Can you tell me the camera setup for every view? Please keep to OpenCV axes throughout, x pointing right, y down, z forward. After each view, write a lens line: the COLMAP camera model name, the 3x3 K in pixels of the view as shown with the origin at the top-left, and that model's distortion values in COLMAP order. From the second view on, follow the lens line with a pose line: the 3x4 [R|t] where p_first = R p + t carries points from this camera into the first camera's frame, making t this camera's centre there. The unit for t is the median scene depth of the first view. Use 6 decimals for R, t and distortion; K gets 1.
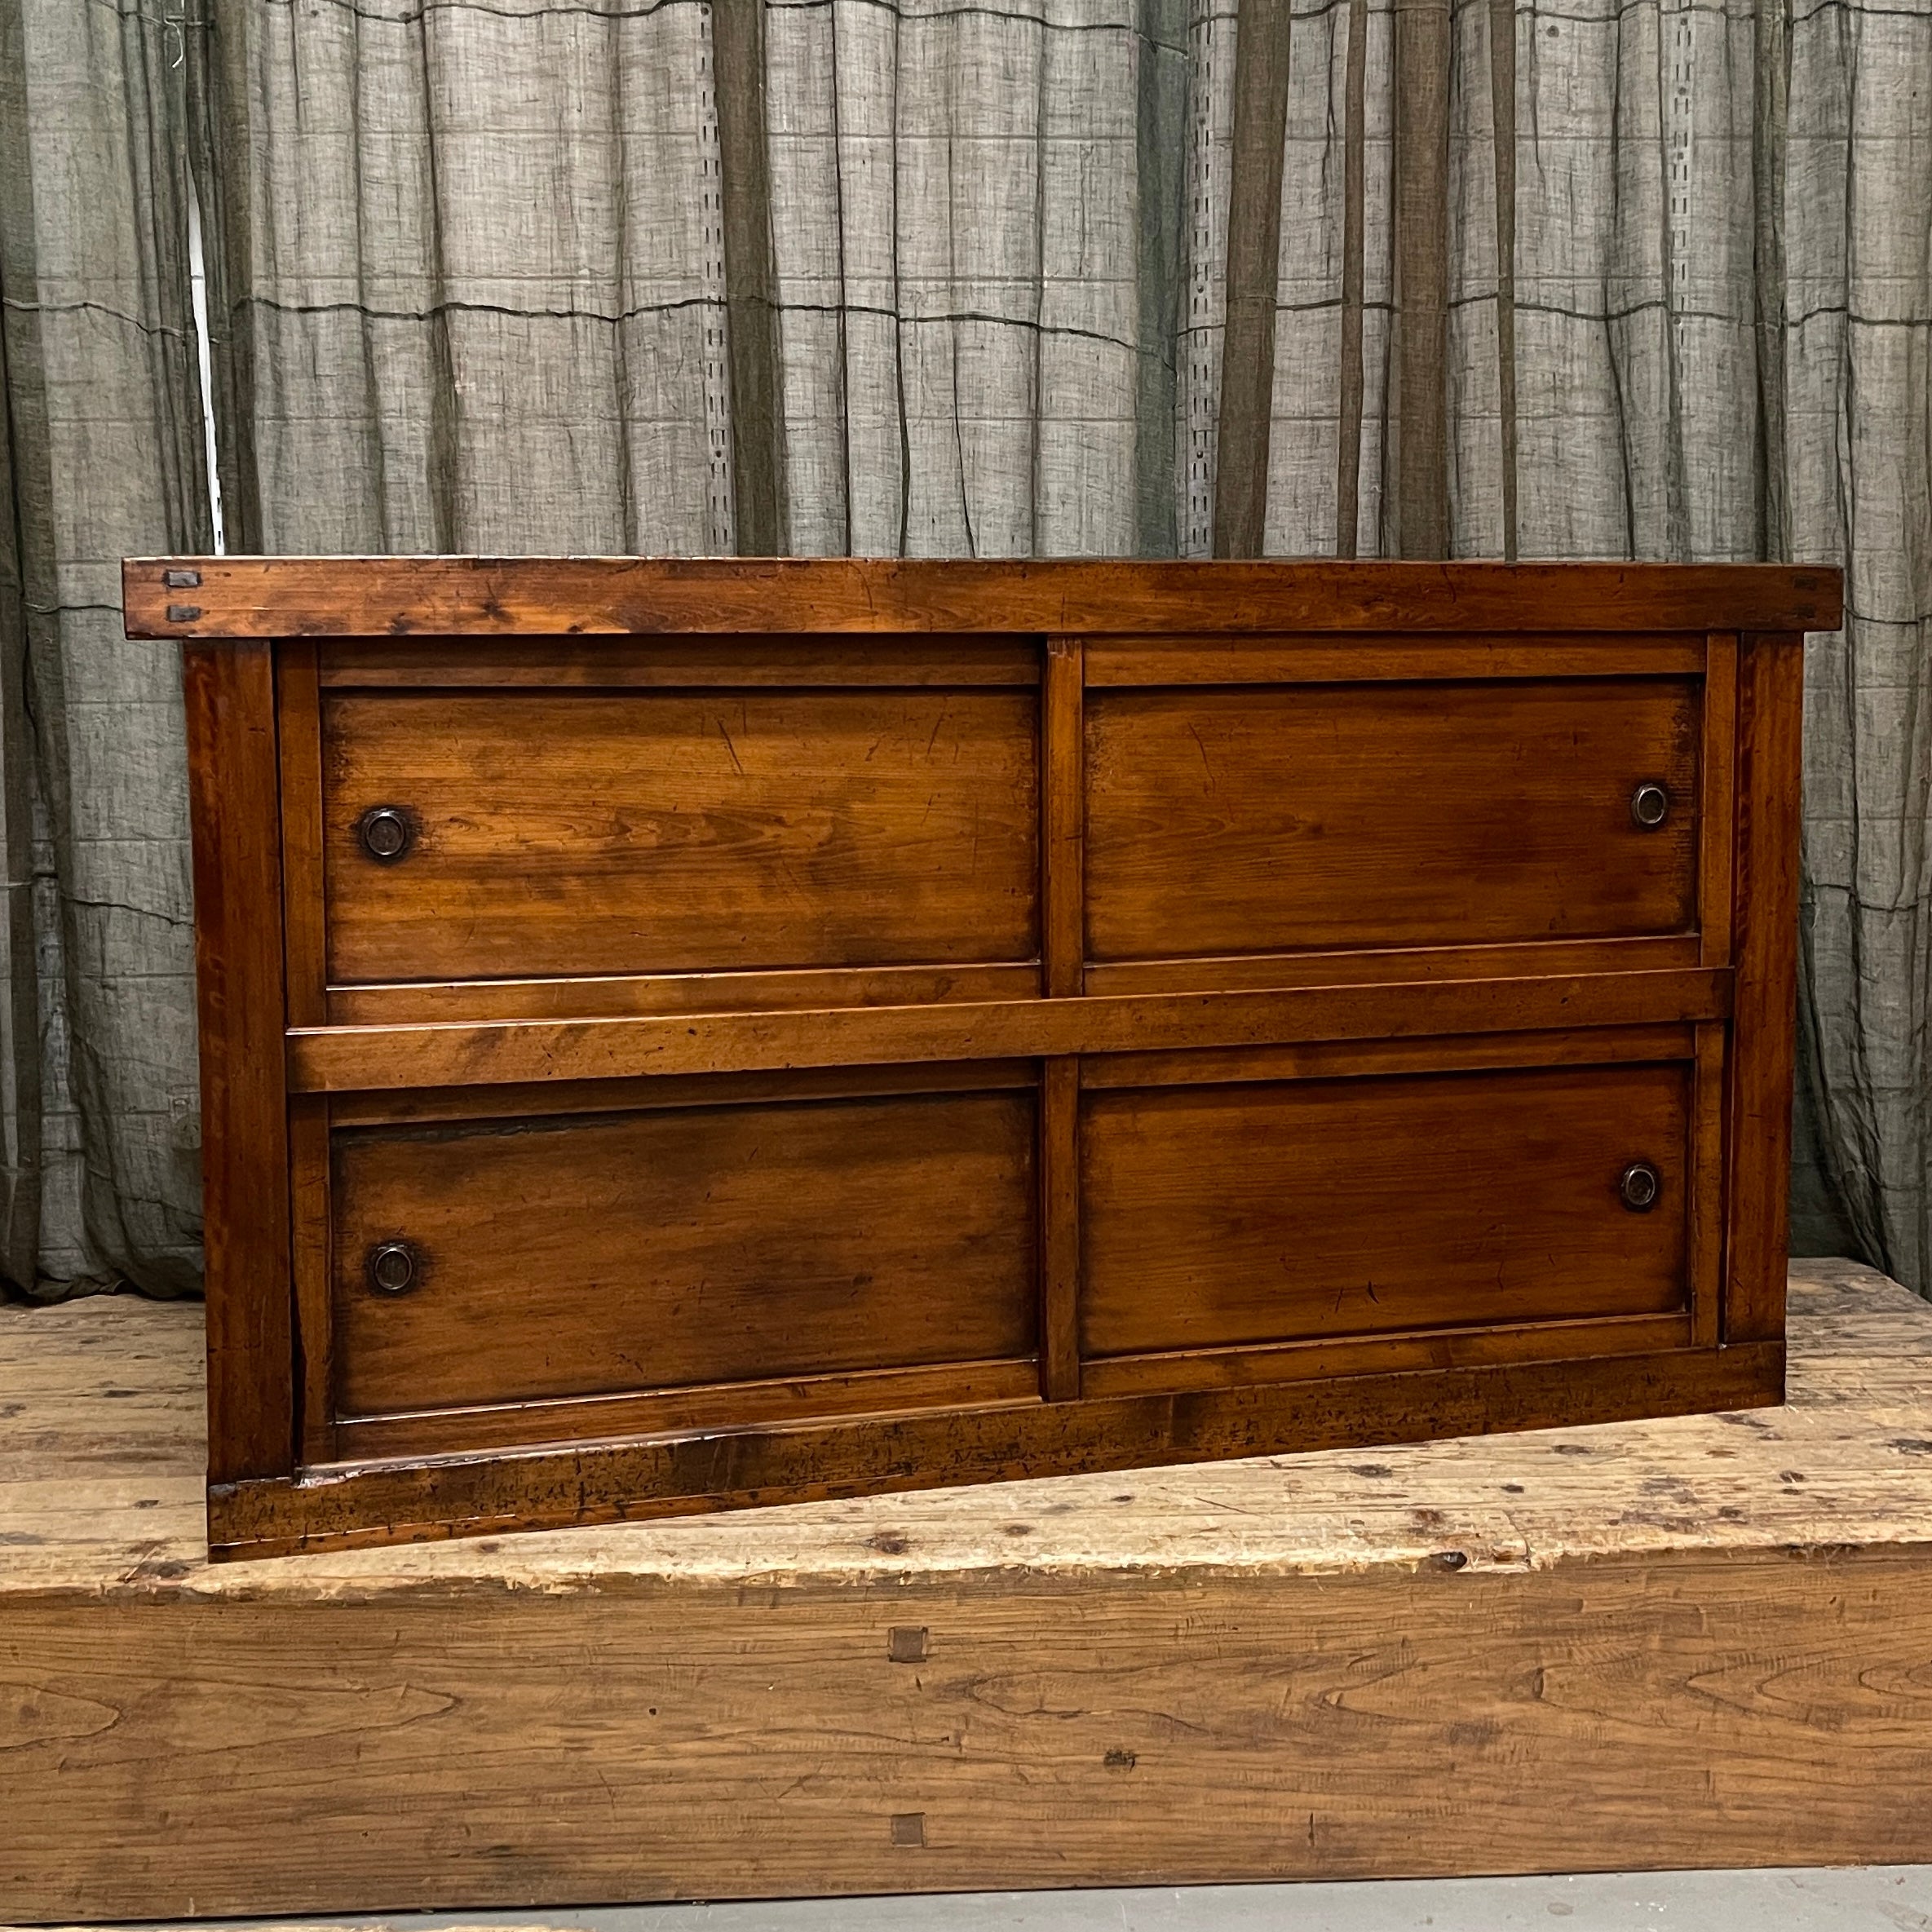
lens RADIAL K [[2502.5, 0, 972.2], [0, 2502.5, 858.0], [0, 0, 1]] dist [0.045275, -0.060002]
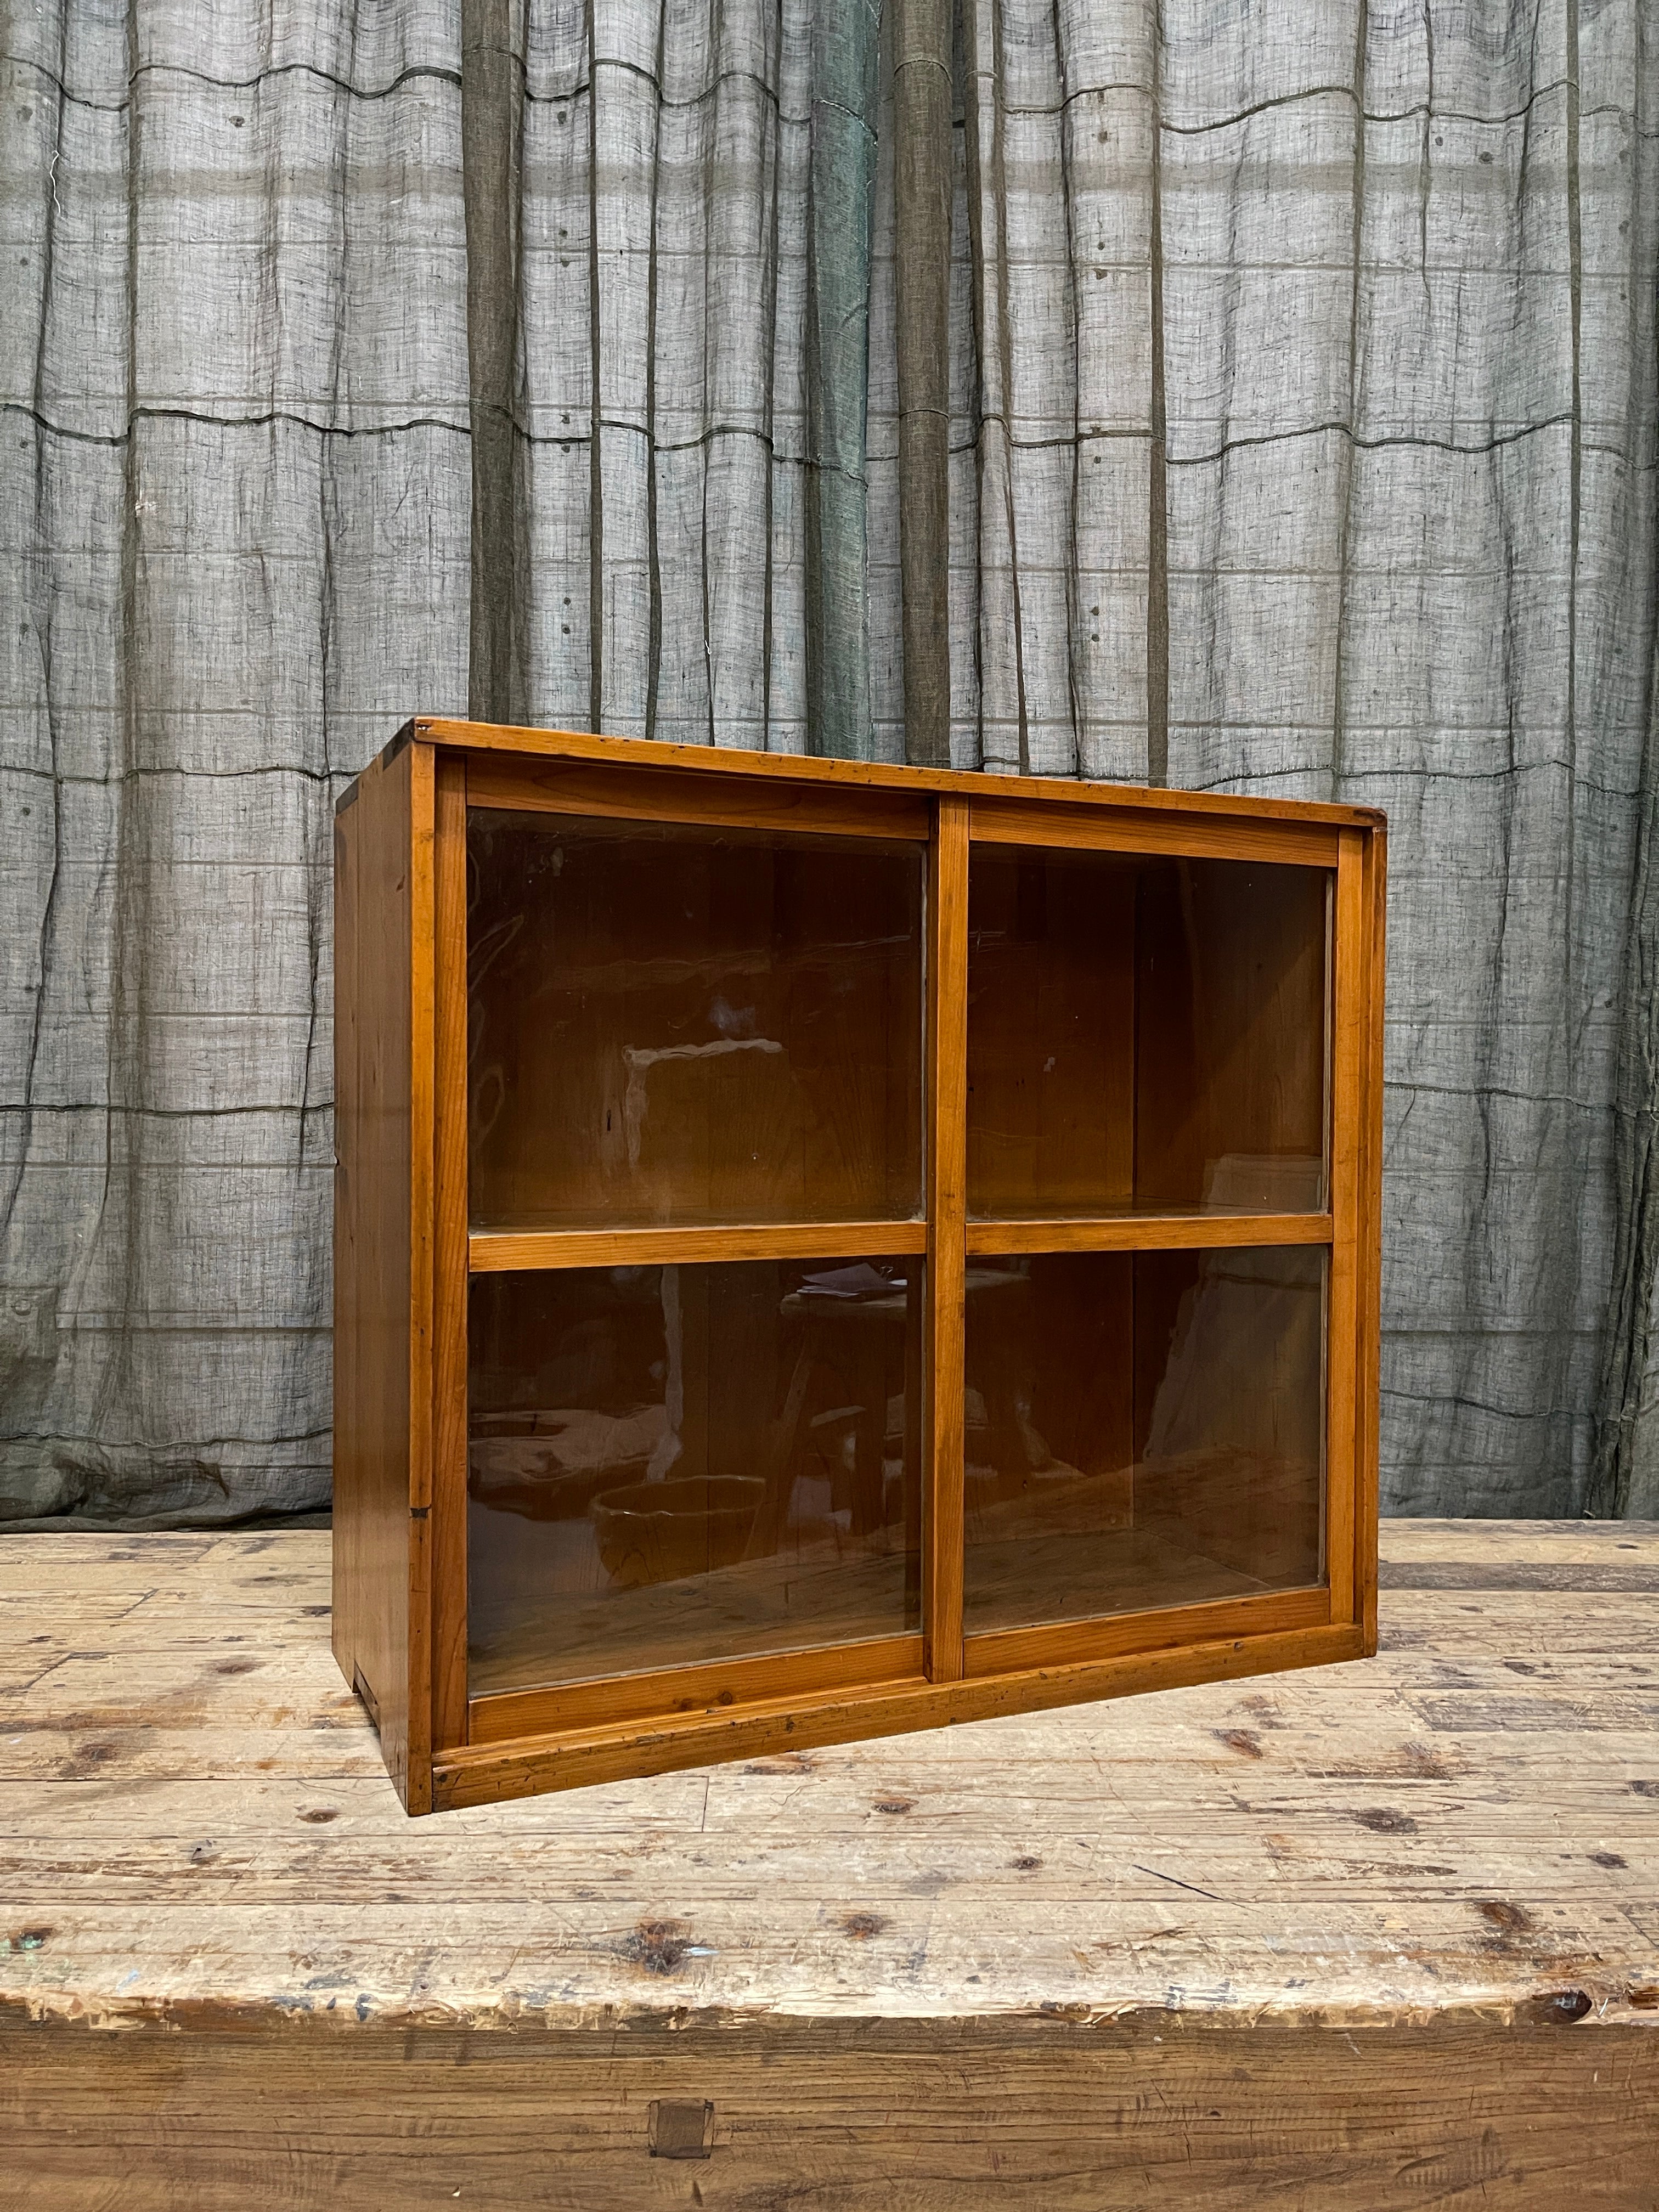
lens RADIAL K [[1663.1, 0, 824.1], [0, 1663.1, 1113.2], [0, 0, 1]] dist [0.118824, -0.161515]
pose [[0.999504, 0.014738, -0.027822, 0.017055], [-0.016636, 0.997458, -0.069282, 0.092905], [0.026730, 0.069710, 0.997209, 0.563621]]
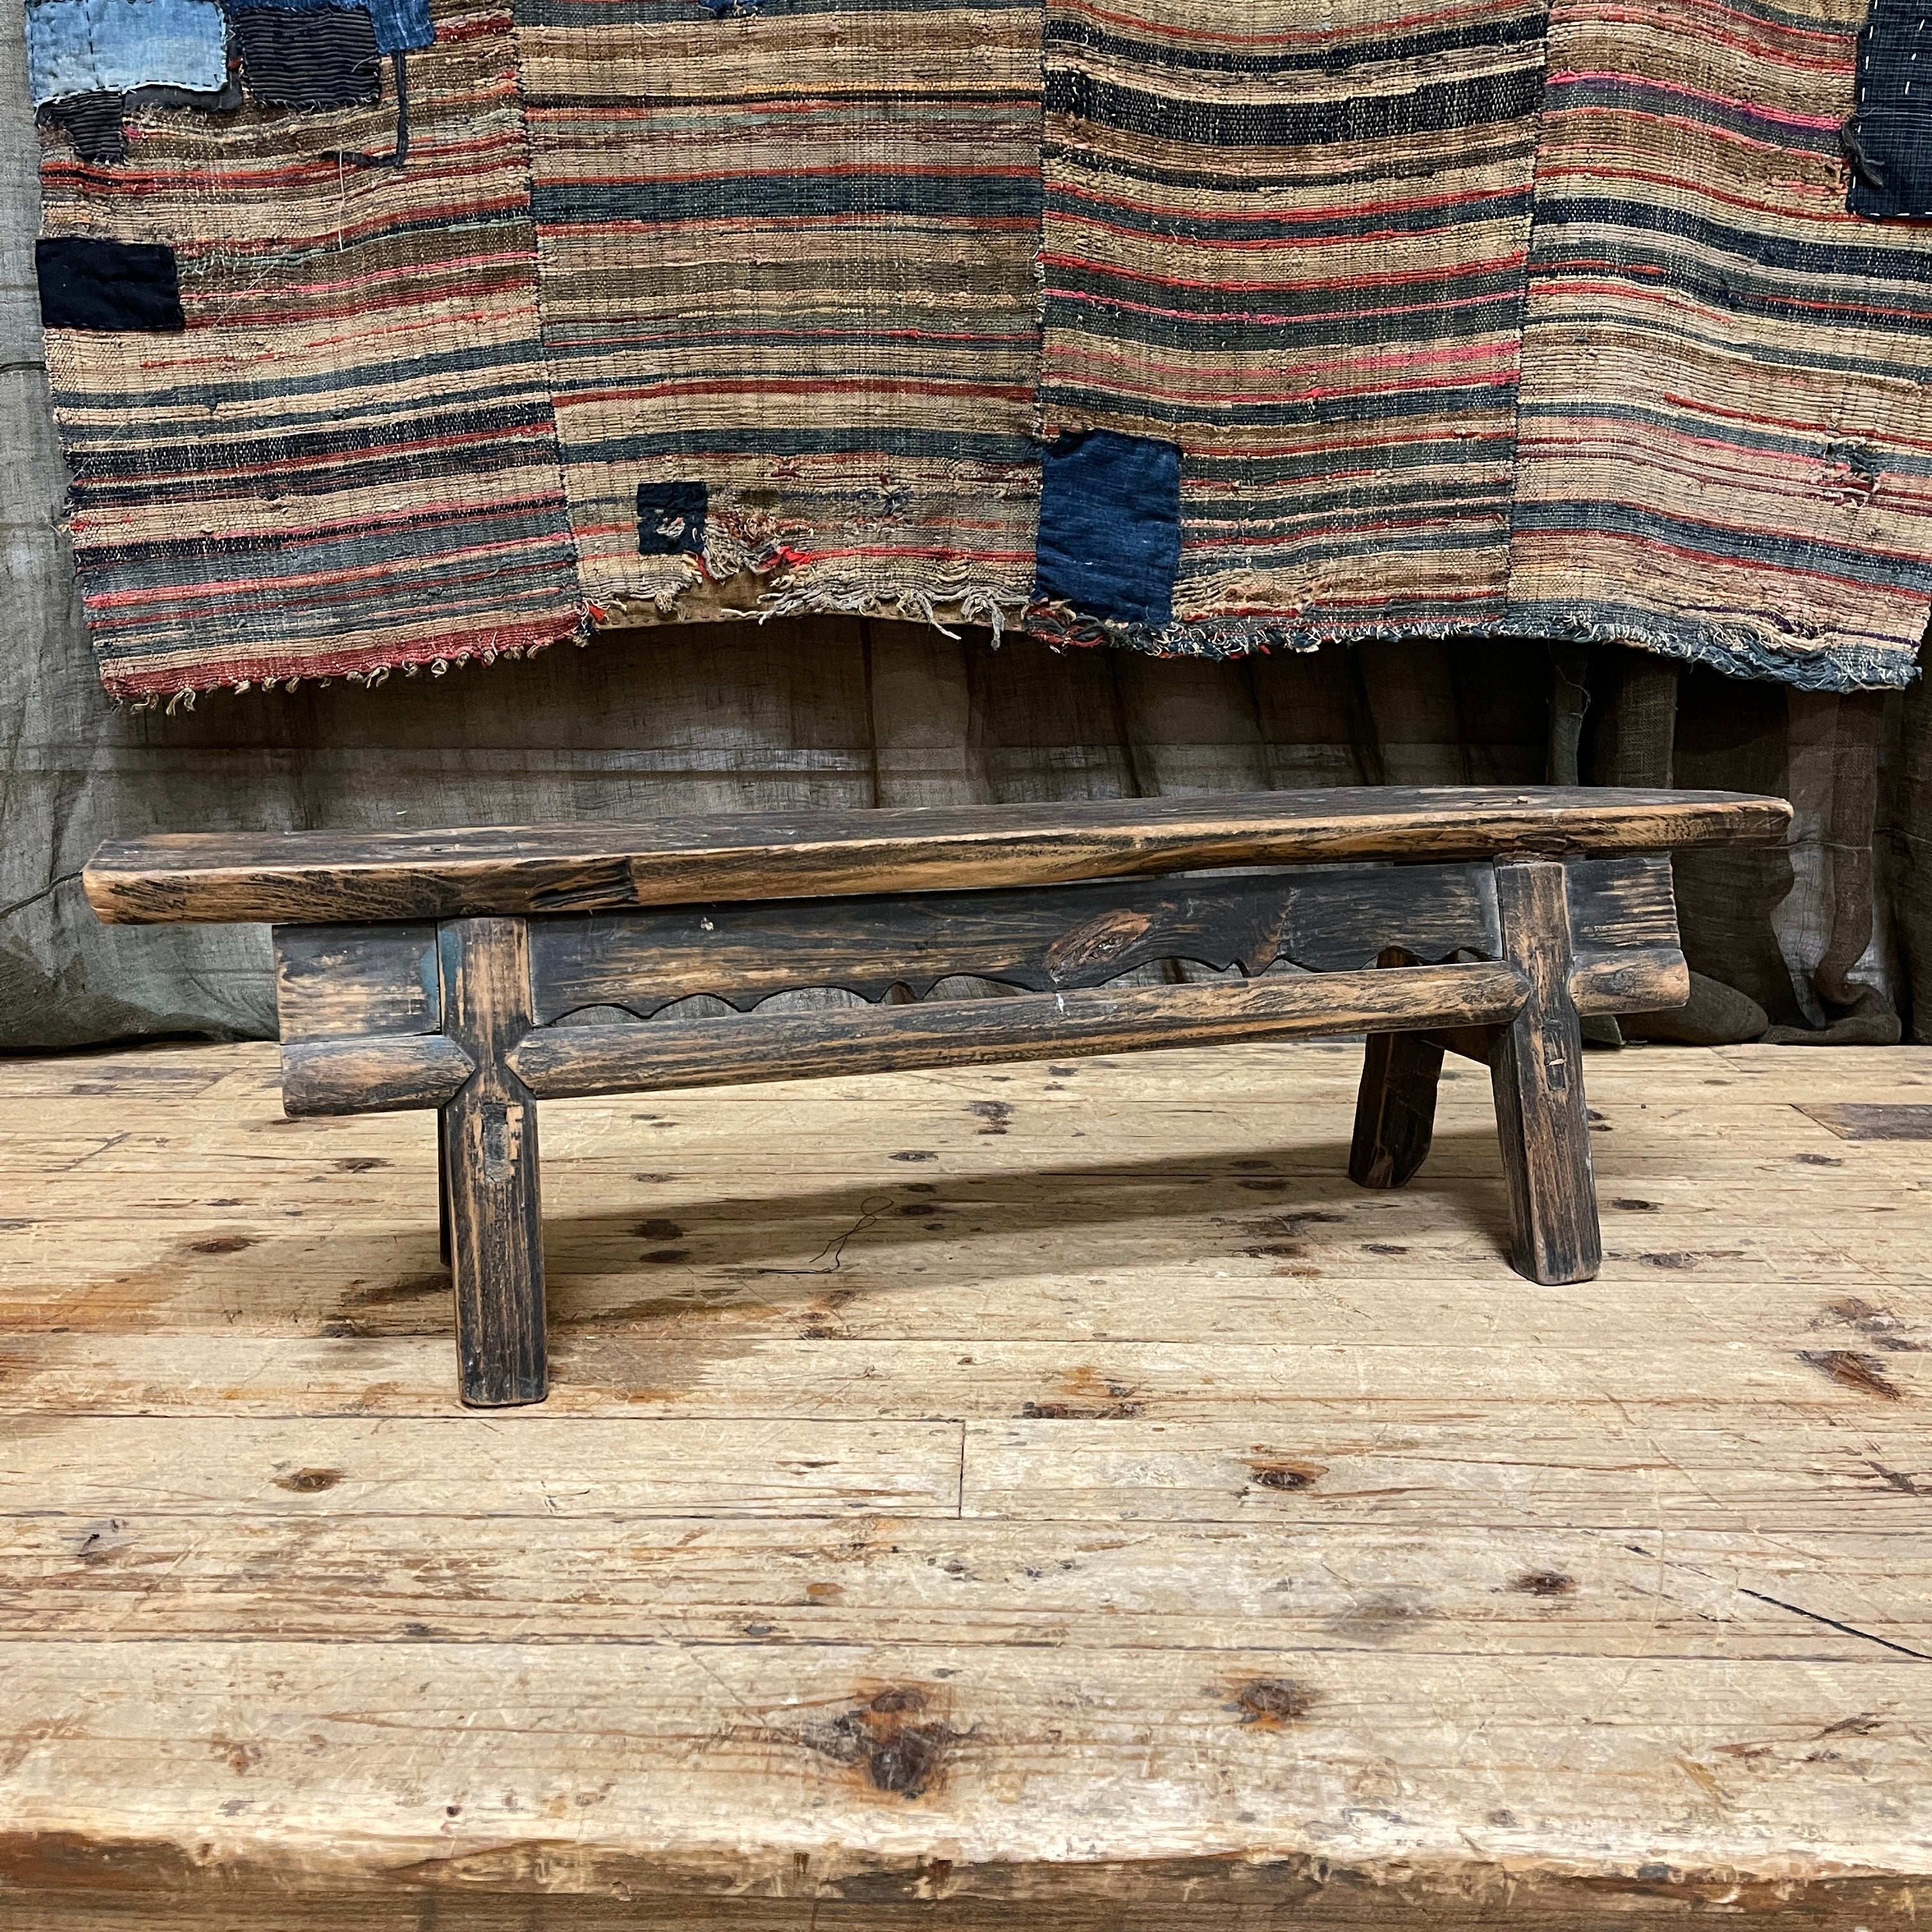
lens RADIAL K [[1965.5, 0, 958.7], [0, 1965.5, 989.7], [0, 0, 1]] dist [0.020516, 0.005190]
pose [[0.997413, 0.019456, -0.069196, -0.008113], [-0.011657, 0.993710, 0.111378, 0.143535], [0.070928, -0.110284, 0.991366, 0.751699]]
